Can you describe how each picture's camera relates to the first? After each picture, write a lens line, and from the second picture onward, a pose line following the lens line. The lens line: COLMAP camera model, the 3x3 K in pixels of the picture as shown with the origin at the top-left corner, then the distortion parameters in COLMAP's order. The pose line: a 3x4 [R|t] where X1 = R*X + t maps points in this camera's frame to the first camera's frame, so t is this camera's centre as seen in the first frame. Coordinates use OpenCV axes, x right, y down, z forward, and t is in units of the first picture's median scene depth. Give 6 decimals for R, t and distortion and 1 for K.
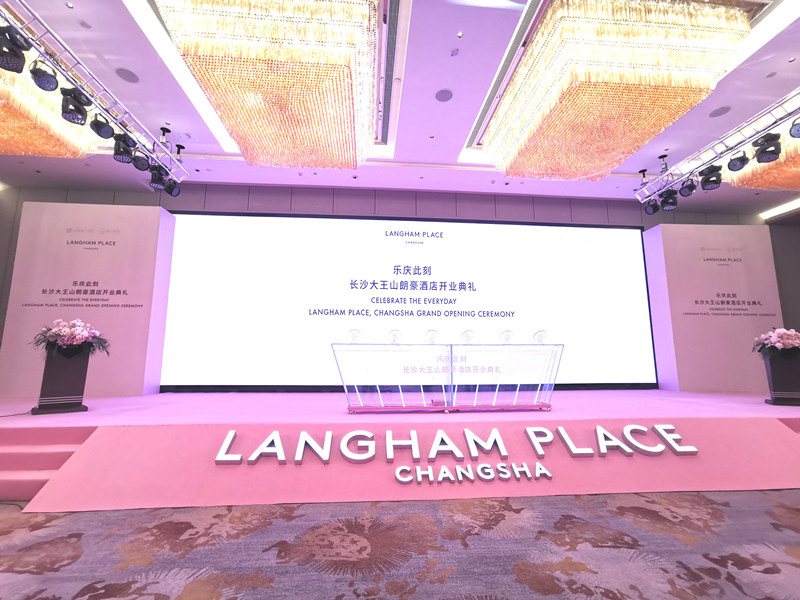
lens RADIAL K [[402.7, 0, 407.7], [0, 402.7, 296.8], [0, 0, 1]] dist [0.000059, 0.001695]
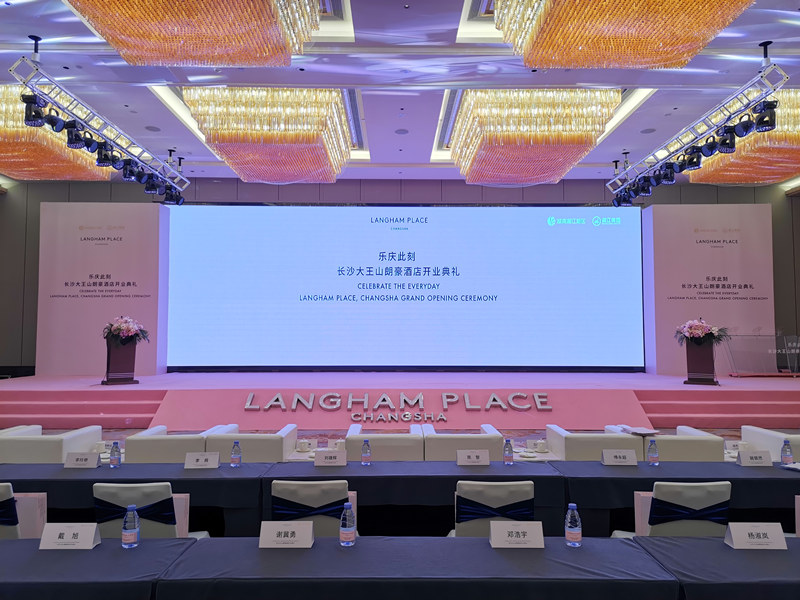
lens RADIAL K [[607.9, 0, 400.0], [0, 607.9, 300.0], [0, 0, 1]] dist [0.102390, -0.004660]
pose [[0.996645, -0.004227, -0.081740, 0.150149], [0.012642, 0.994632, 0.102701, -0.117895], [0.080867, -0.103390, 0.991348, -0.570378]]
